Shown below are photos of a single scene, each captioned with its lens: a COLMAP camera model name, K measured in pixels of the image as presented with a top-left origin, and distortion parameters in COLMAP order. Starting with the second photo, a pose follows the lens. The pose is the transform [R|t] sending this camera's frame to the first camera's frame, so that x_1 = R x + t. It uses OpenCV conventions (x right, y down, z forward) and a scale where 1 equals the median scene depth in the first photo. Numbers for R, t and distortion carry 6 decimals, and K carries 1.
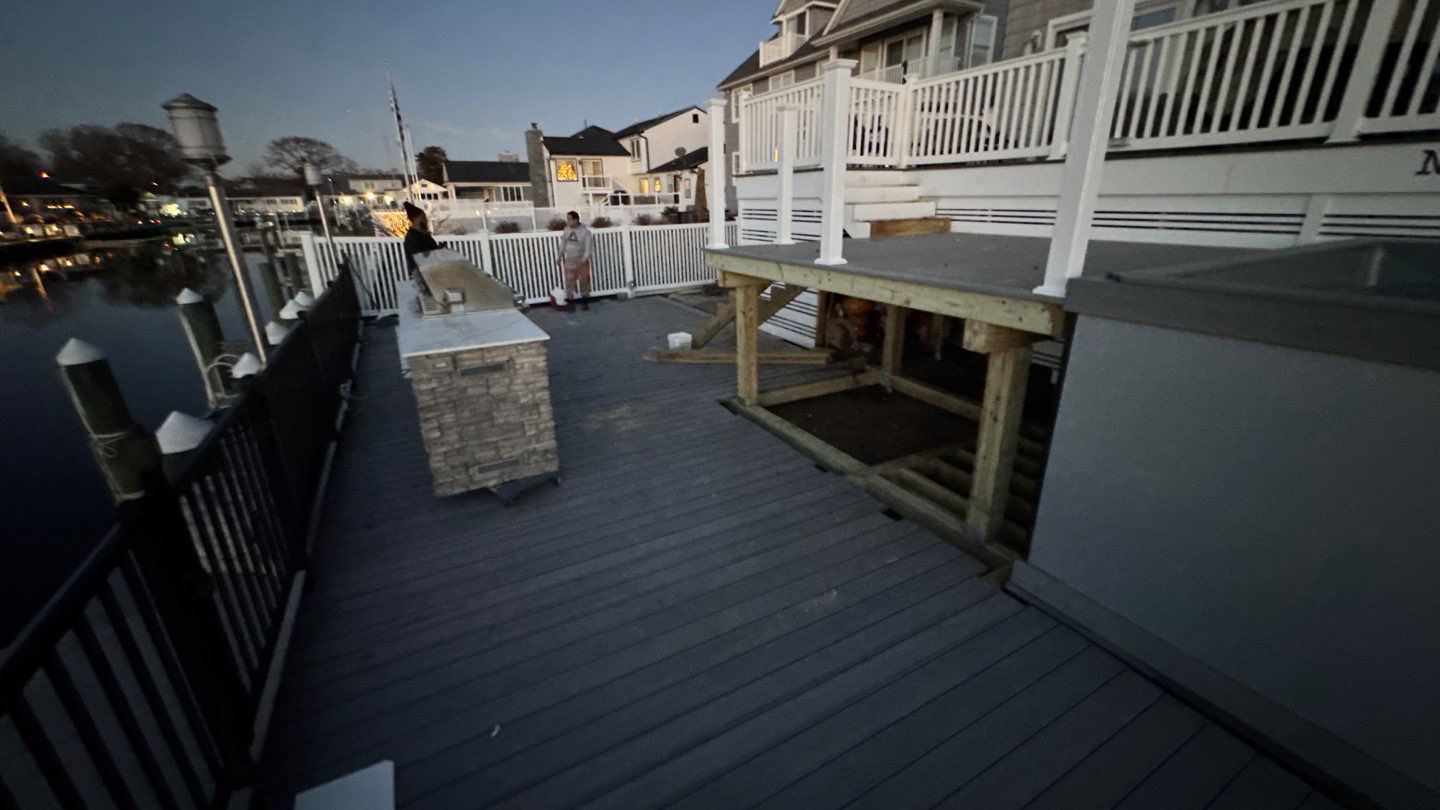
lens RADIAL K [[574.4, 0, 721.5], [0, 574.4, 407.2], [0, 0, 1]] dist [-0.003440, 0.000471]
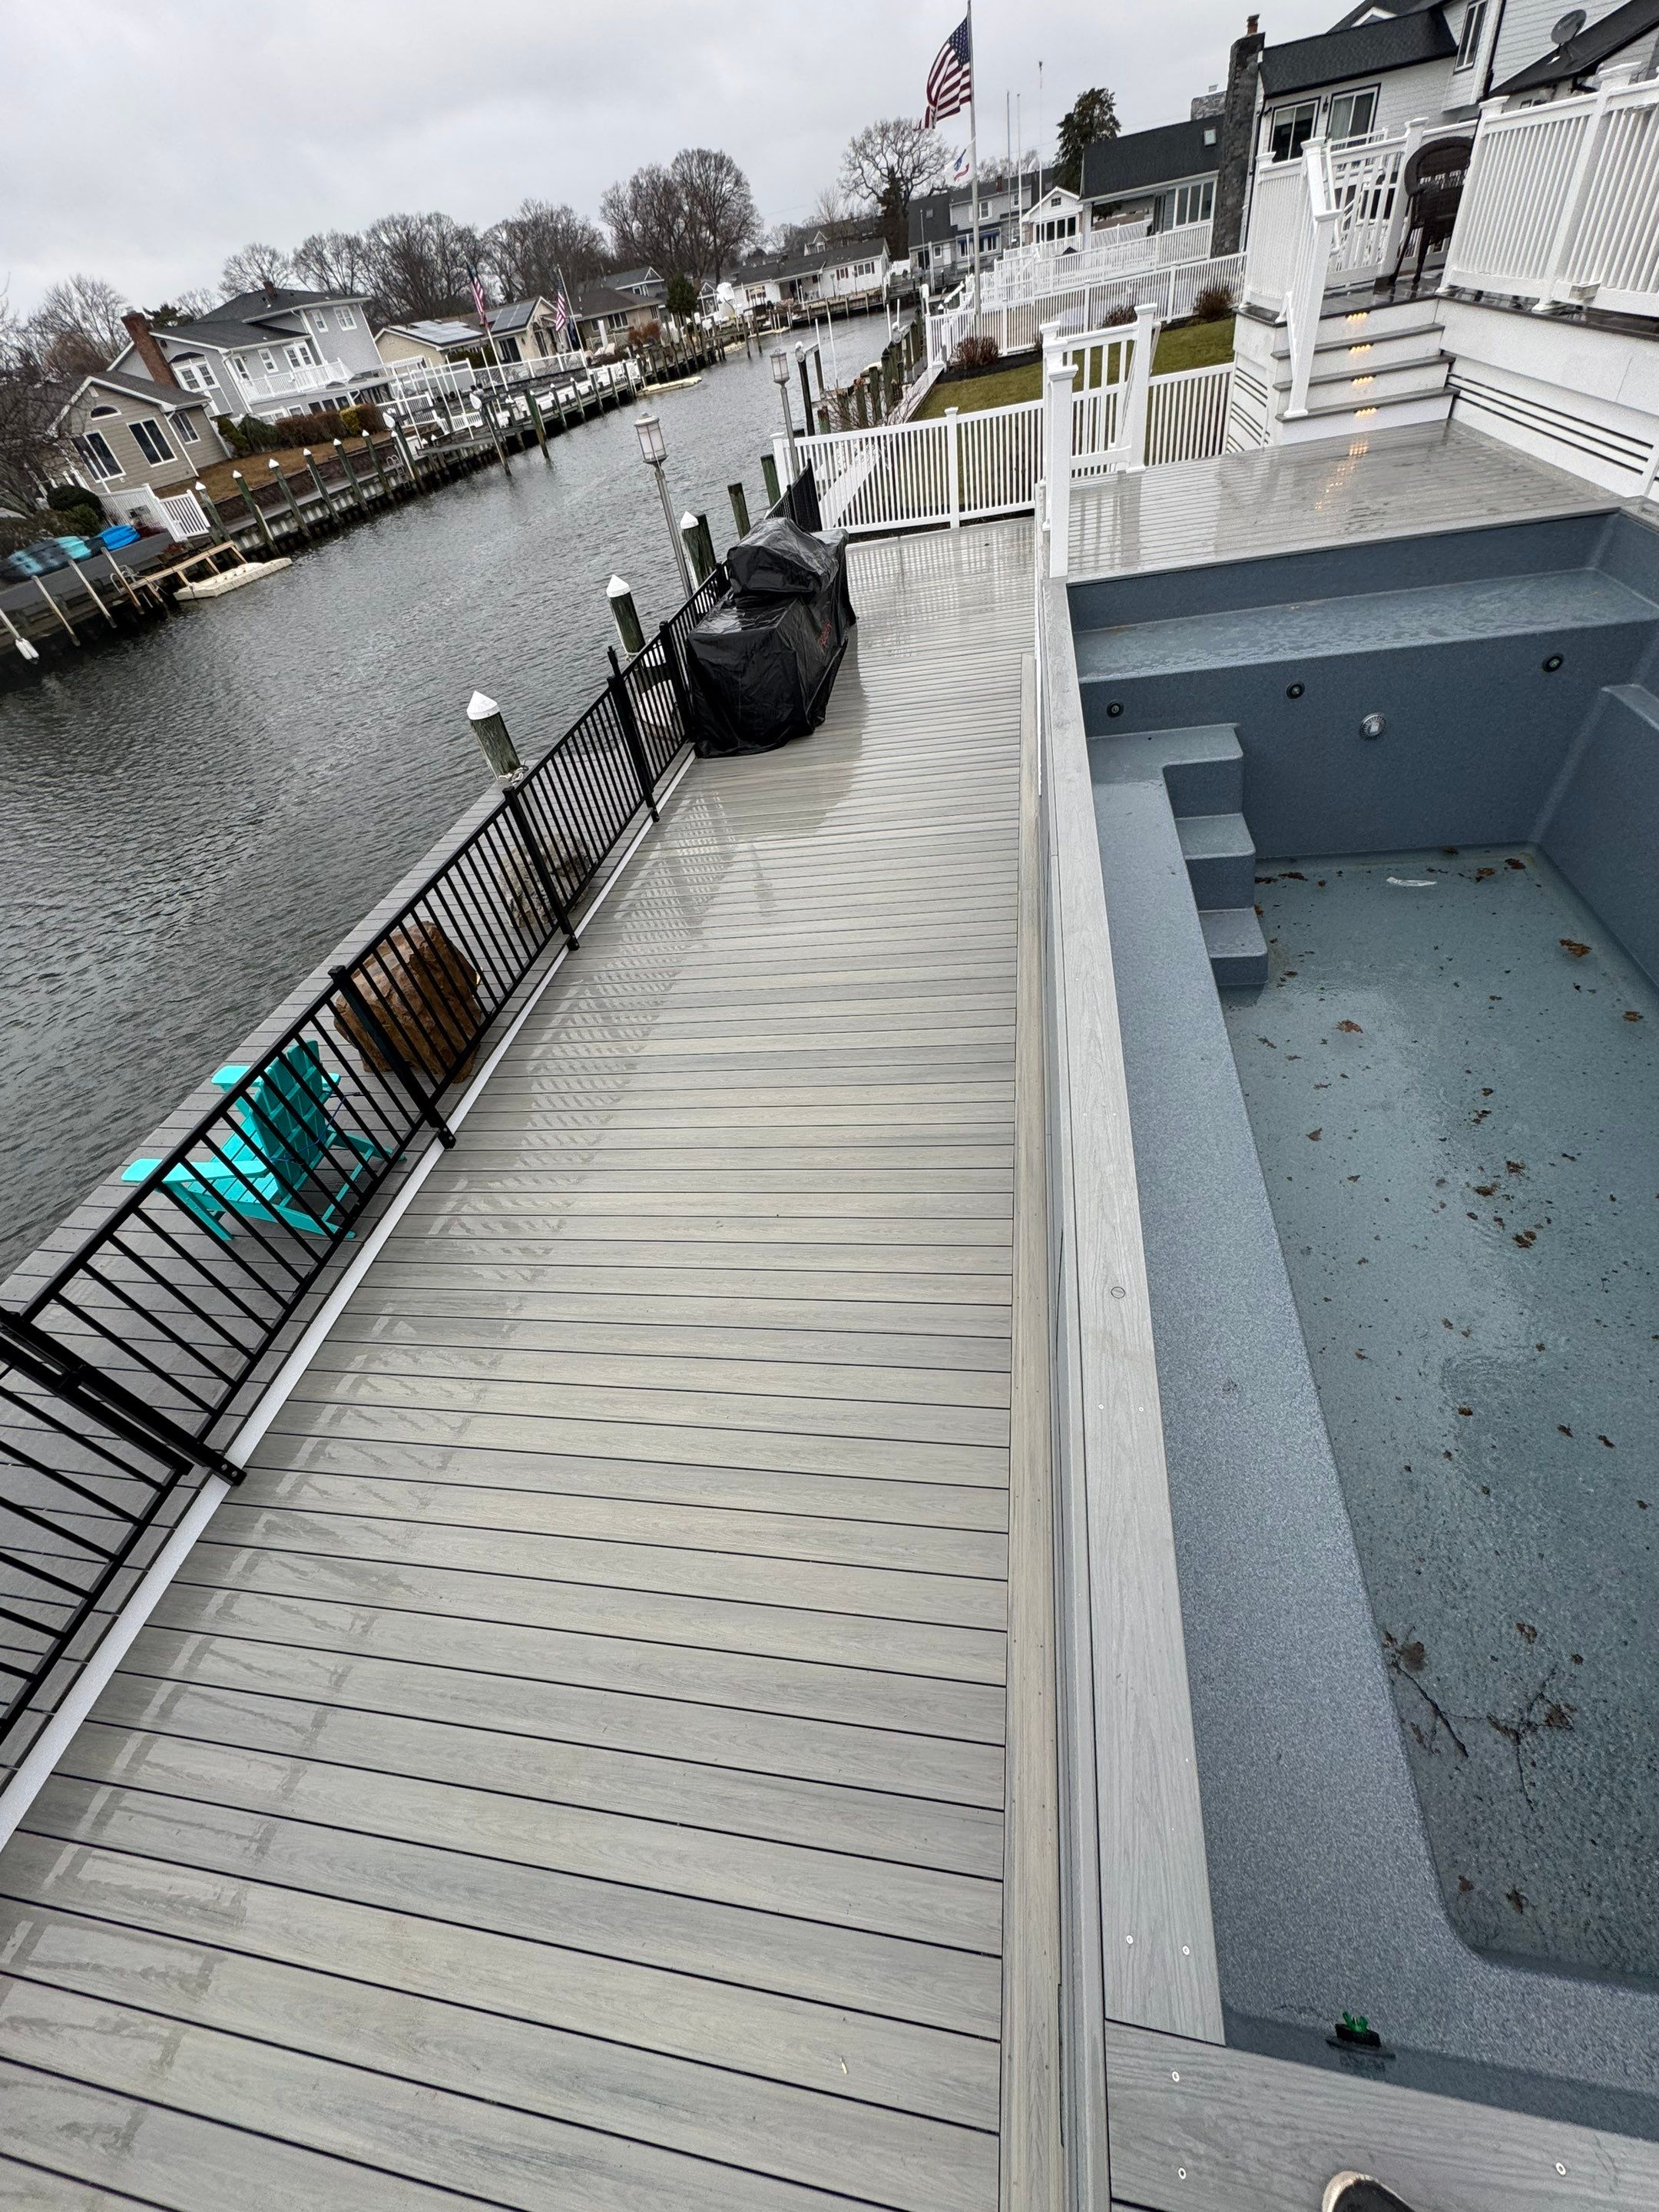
lens RADIAL K [[879.3, 0, 829.1], [0, 879.3, 1115.0], [0, 0, 1]] dist [-0.001270, -0.000949]
pose [[0.783251, 0.344944, -0.517235, 0.101381], [-0.069348, 0.875243, 0.478686, -0.003430], [0.617826, -0.339063, 0.709456, -0.077901]]
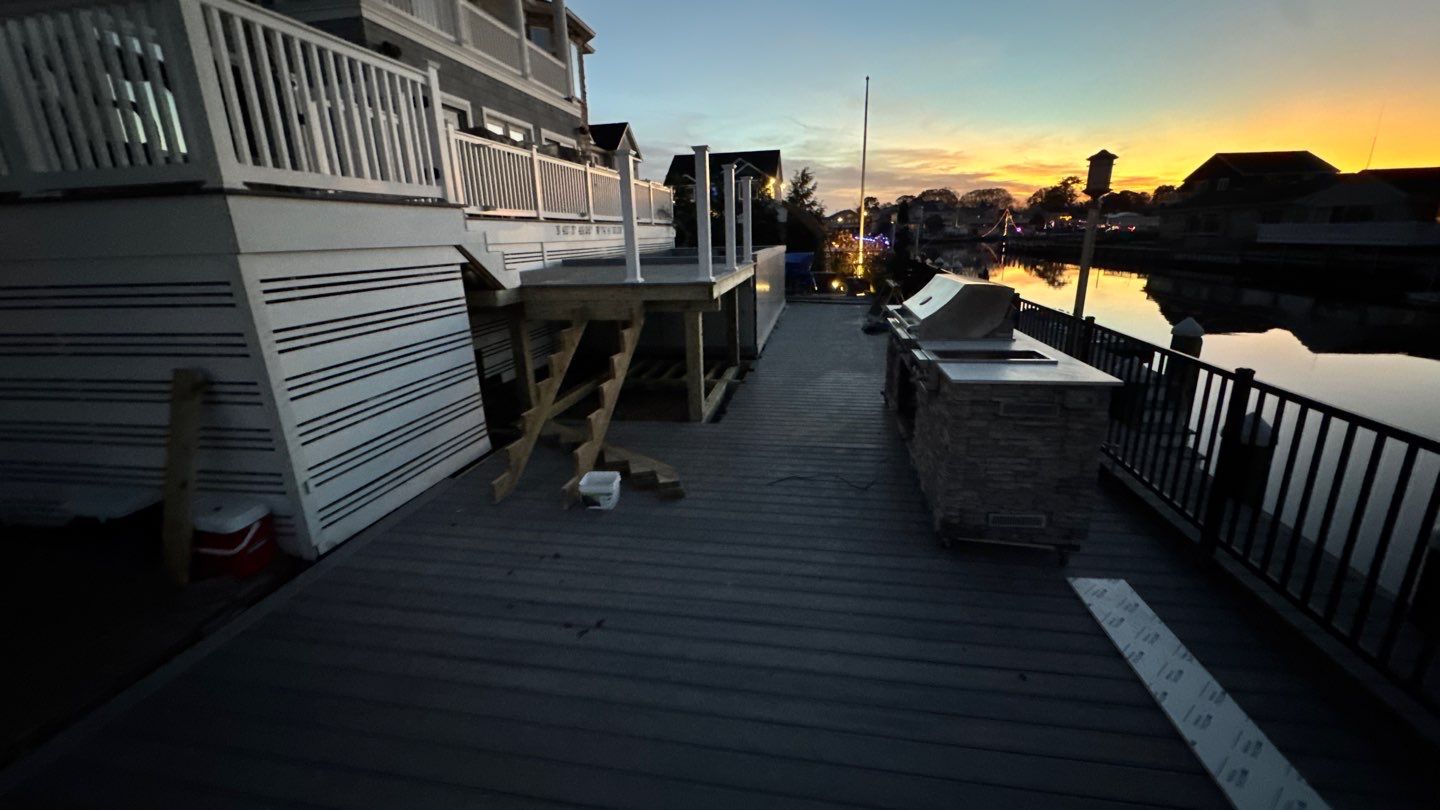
lens RADIAL K [[574.4, 0, 717.1], [0, 574.4, 402.6], [0, 0, 1]] dist [-0.003440, 0.000471]
pose [[-0.776137, -0.139569, 0.614924, -0.085641], [0.255288, 0.822150, 0.508820, -0.076211], [-0.576575, 0.551897, -0.602471, 0.212848]]
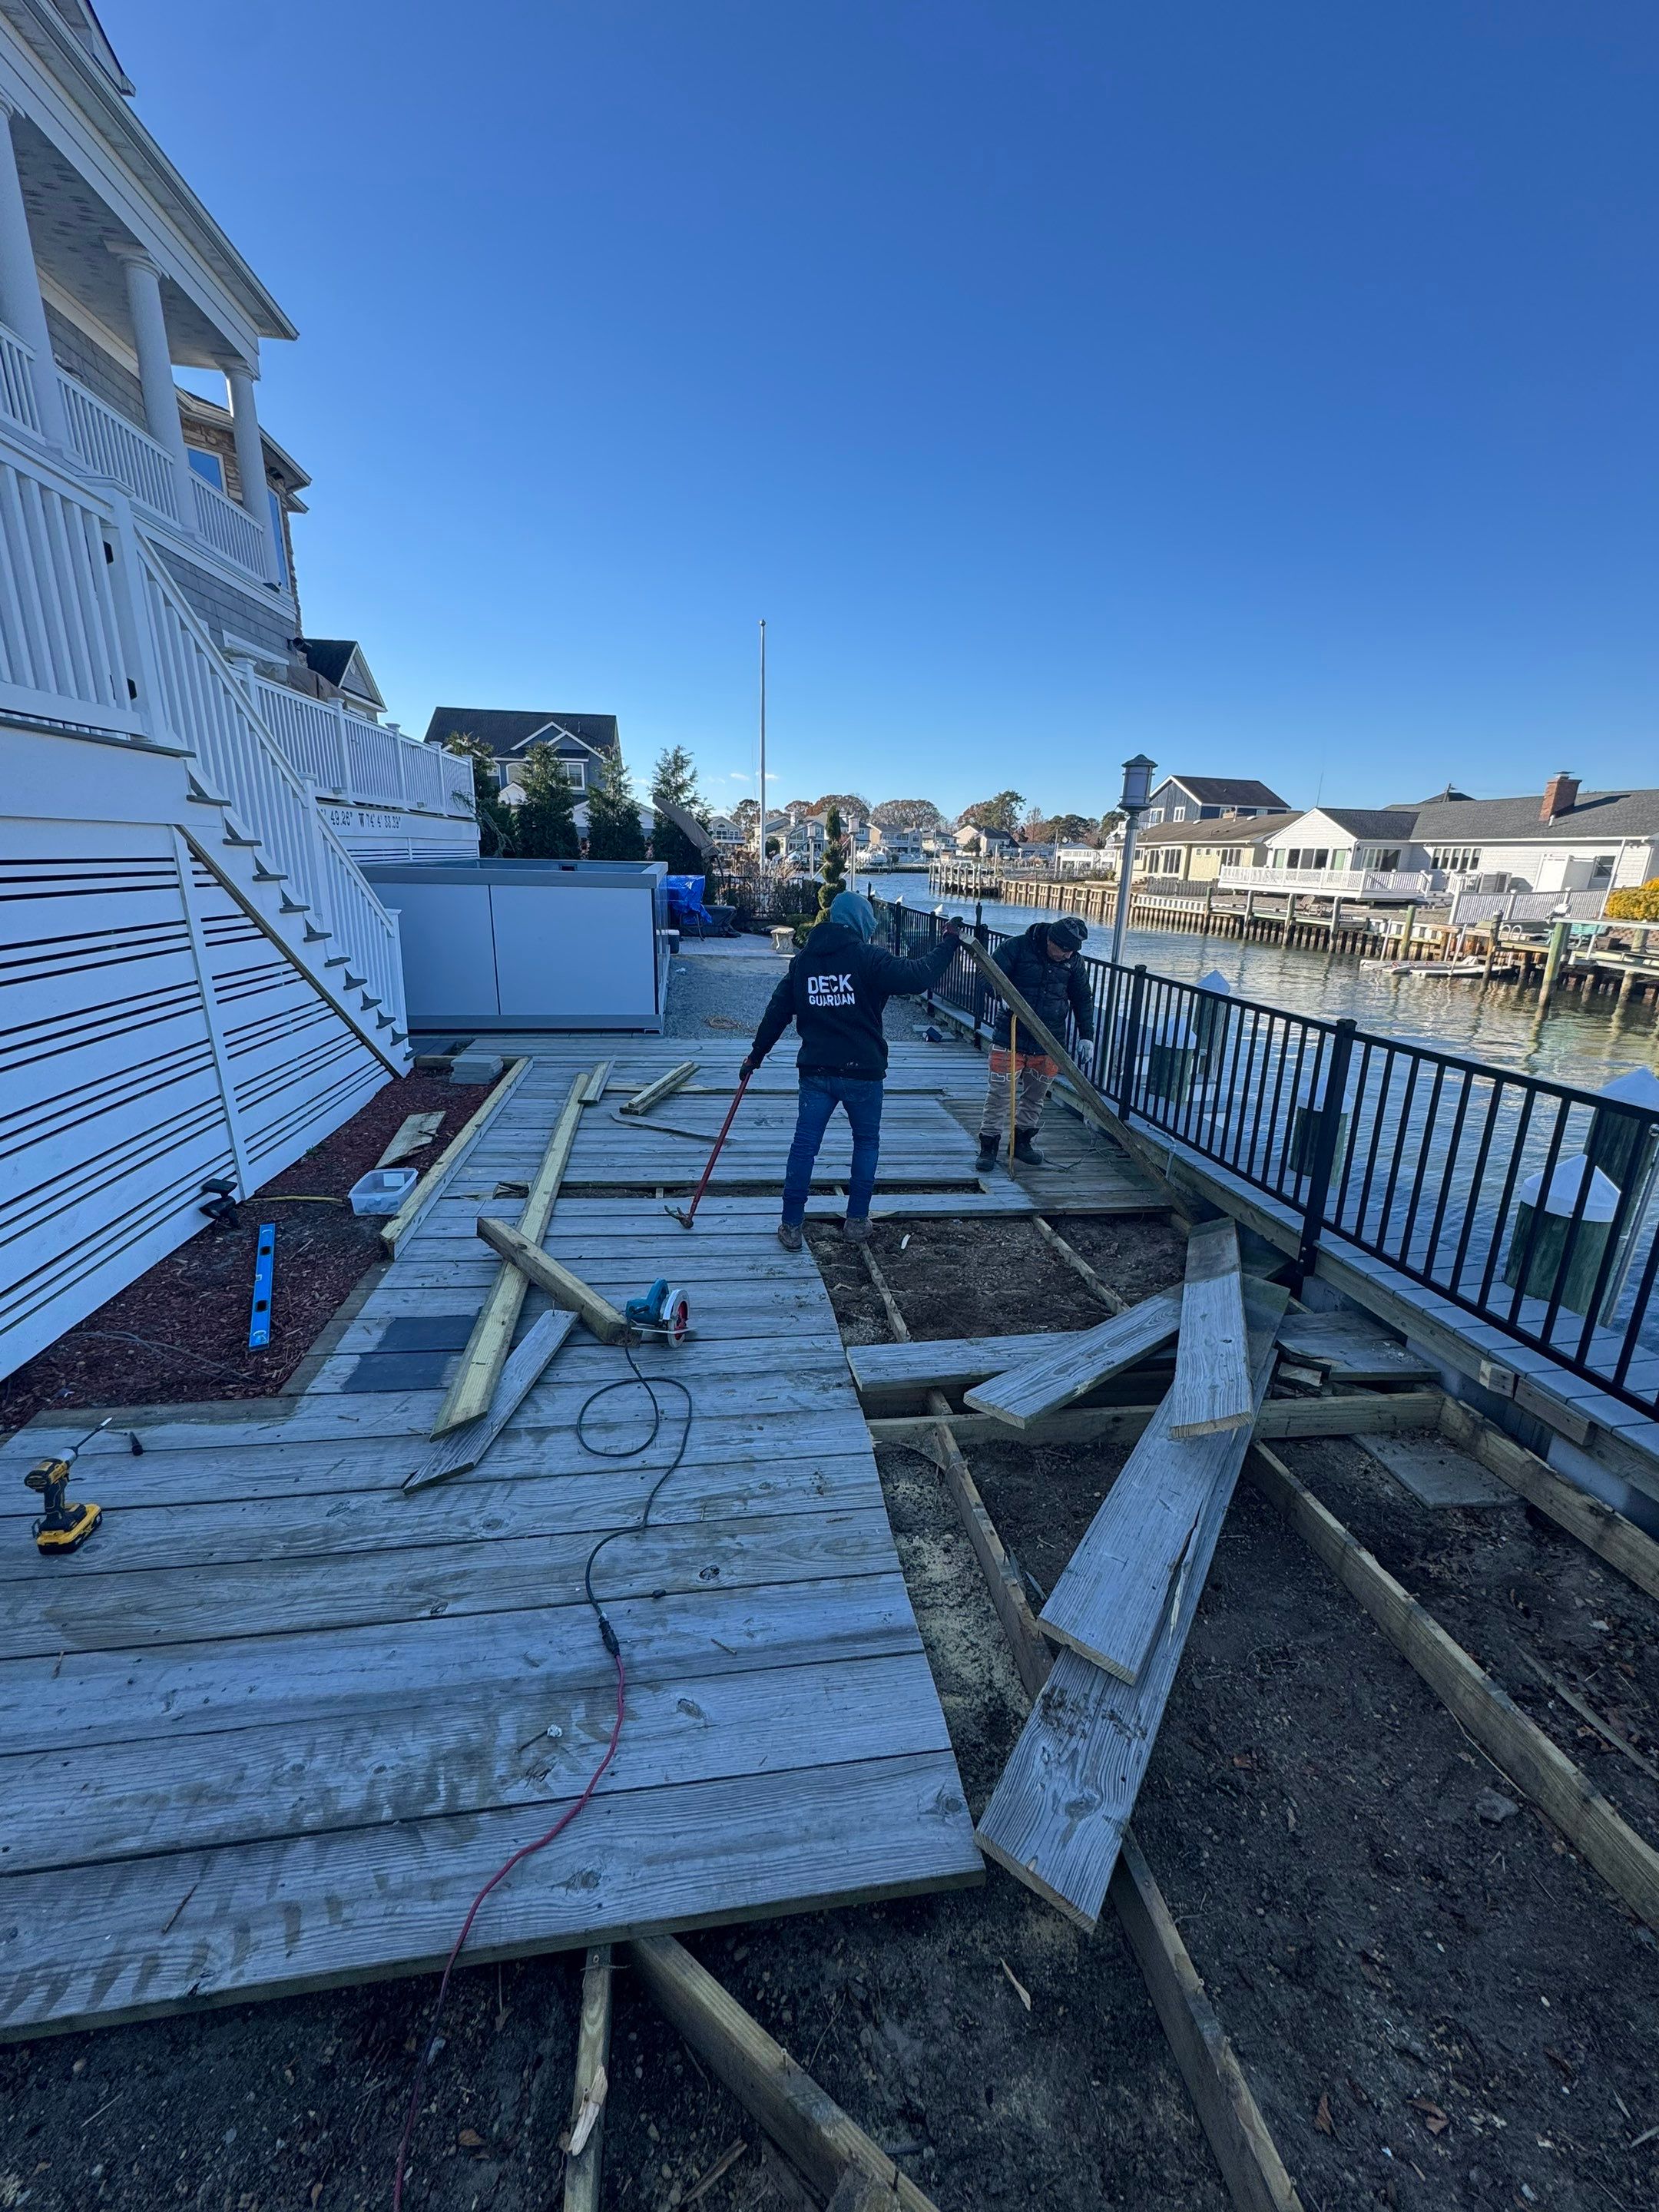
lens RADIAL K [[879.3, 0, 828.4], [0, 879.3, 1105.9], [0, 0, 1]] dist [-0.001270, -0.000949]
pose [[-0.941359, -0.099761, 0.322322, -0.072114], [0.108216, 0.815556, 0.568469, -0.078661], [-0.319583, 0.570014, -0.756936, 0.223605]]
